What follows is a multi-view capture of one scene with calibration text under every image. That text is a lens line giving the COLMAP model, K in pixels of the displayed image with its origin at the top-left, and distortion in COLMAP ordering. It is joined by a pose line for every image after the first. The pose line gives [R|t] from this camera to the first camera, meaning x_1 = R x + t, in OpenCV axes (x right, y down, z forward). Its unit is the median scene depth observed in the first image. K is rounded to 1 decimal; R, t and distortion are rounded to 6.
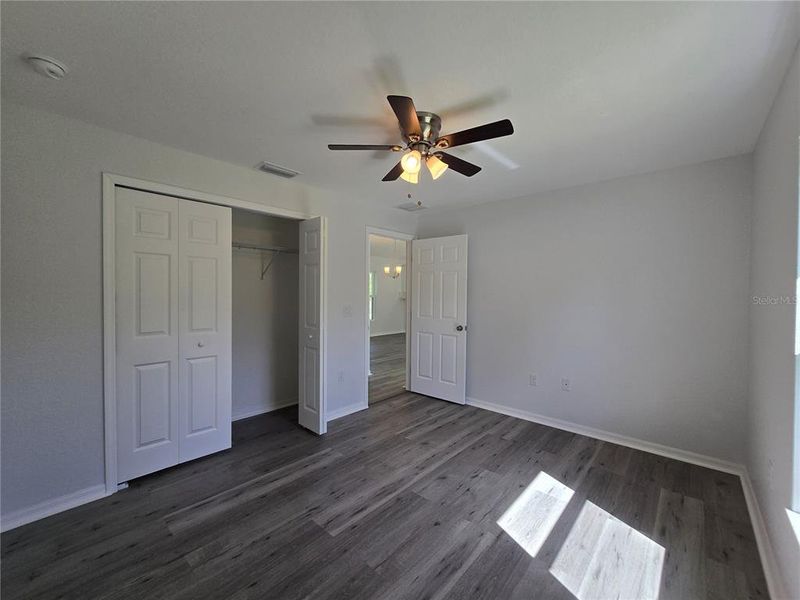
lens RADIAL K [[330.8, 0, 394.0], [0, 330.8, 298.3], [0, 0, 1]] dist [-0.007885, 0.002566]
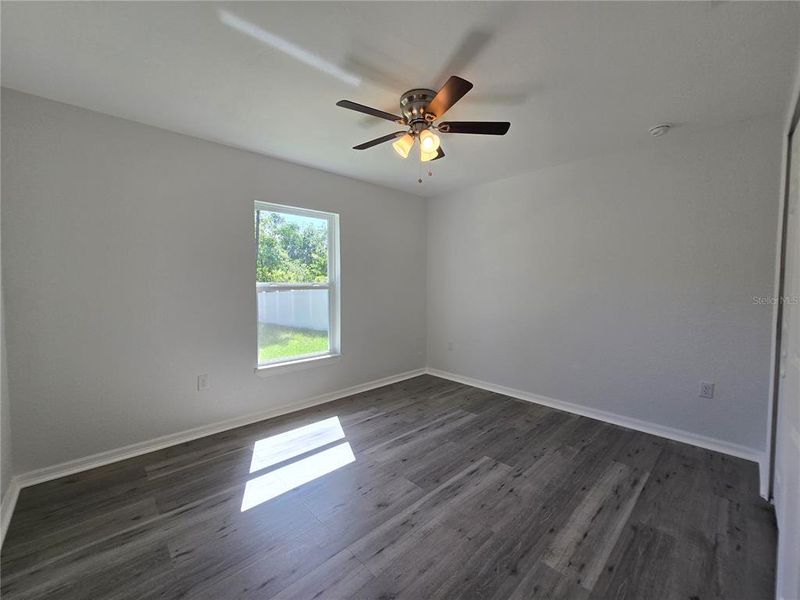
lens RADIAL K [[330.8, 0, 398.7], [0, 330.8, 299.6], [0, 0, 1]] dist [-0.007885, 0.002566]
pose [[-0.997956, -0.011589, 0.062845, 0.073507], [-0.007106, 0.997444, 0.071098, 0.007052], [-0.063509, 0.070506, -0.995488, 1.958395]]
